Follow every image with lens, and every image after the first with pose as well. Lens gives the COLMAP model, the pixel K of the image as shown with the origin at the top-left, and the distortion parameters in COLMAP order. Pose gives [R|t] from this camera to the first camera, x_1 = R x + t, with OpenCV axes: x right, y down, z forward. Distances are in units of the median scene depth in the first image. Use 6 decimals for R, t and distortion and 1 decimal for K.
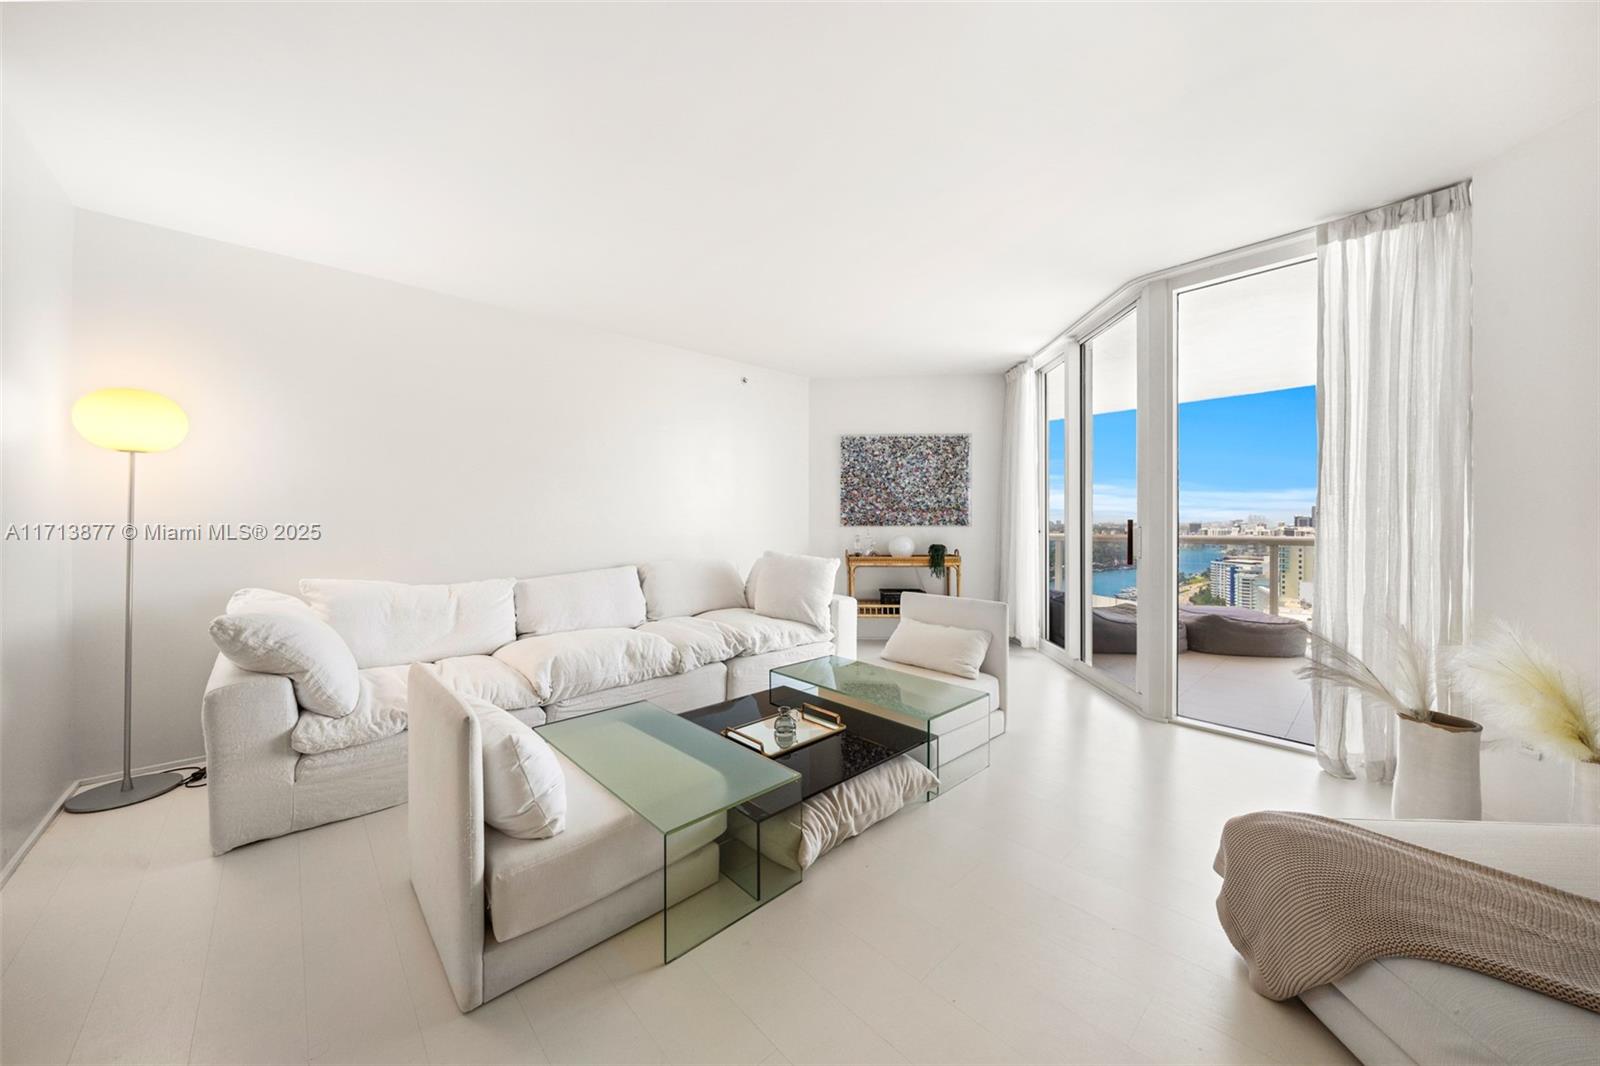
lens RADIAL K [[545.0, 0, 800.0], [0, 545.0, 533.0], [0, 0, 1]] dist [-0.000008, -0.000024]
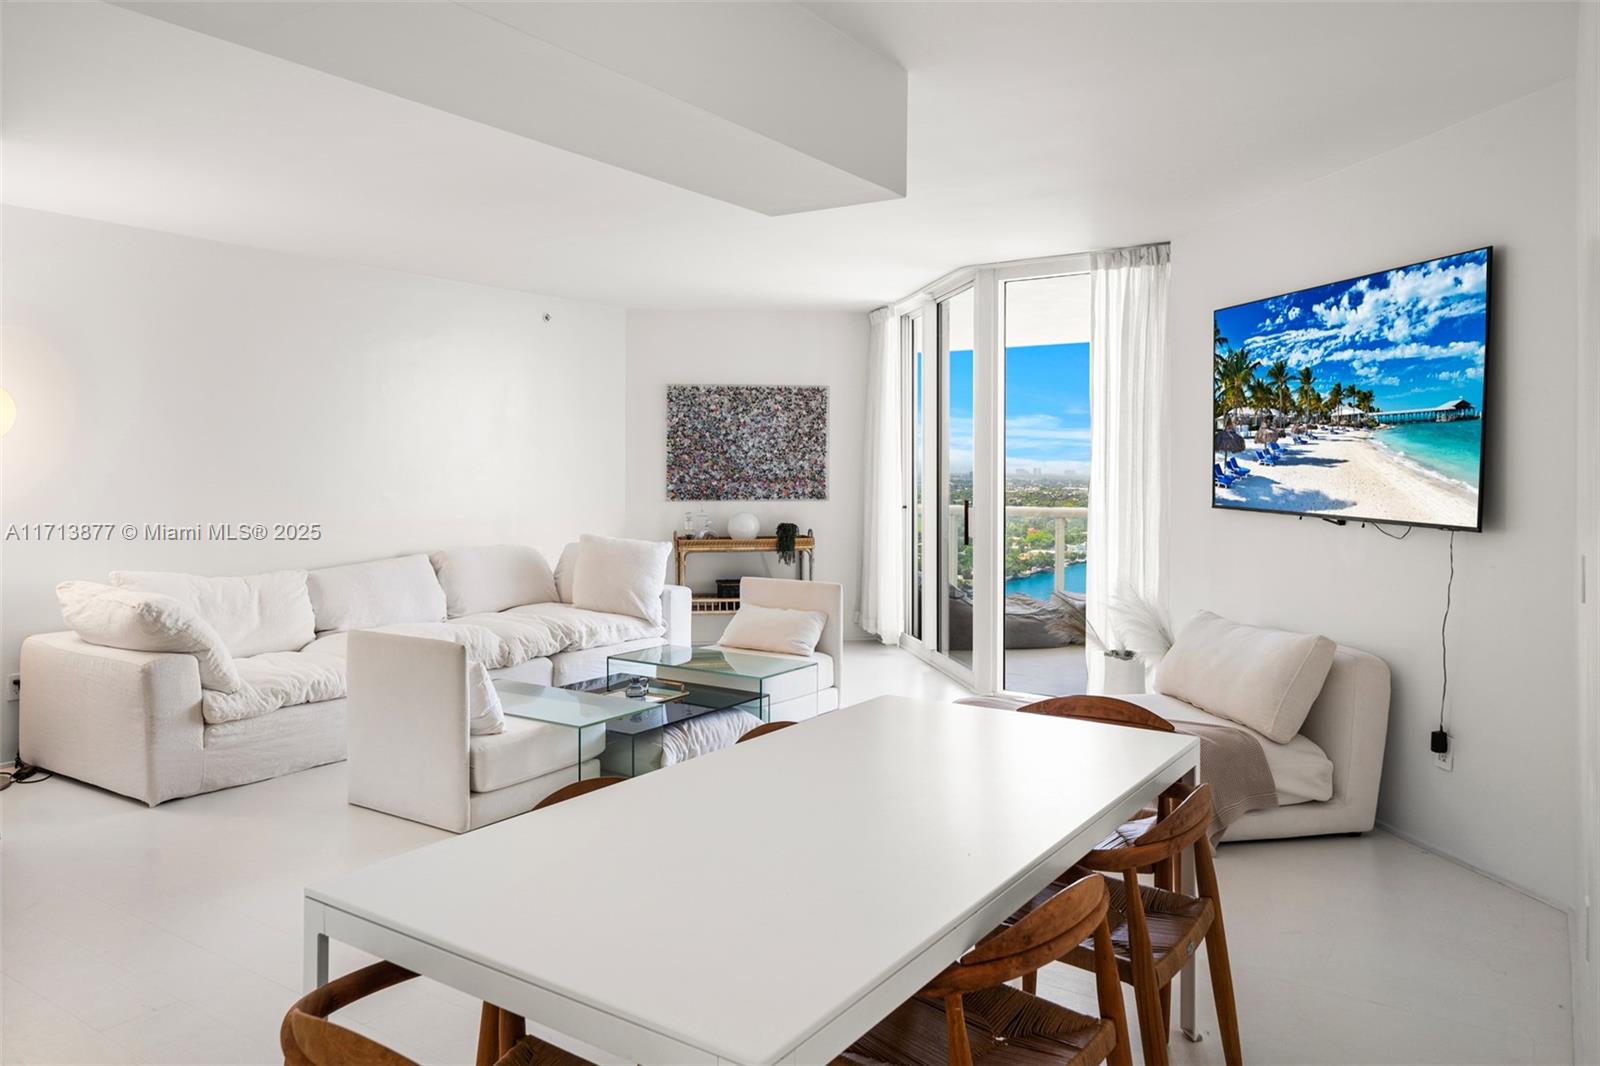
lens RADIAL K [[1114.1, 0, 831.9], [0, 1114.1, 438.1], [0, 0, 1]] dist [0.002299, 0.001583]
pose [[0.967744, 0.010922, 0.251700, -0.102790], [0.000622, 0.998953, -0.045737, -0.030018], [-0.251936, 0.044418, 0.966724, -0.628959]]
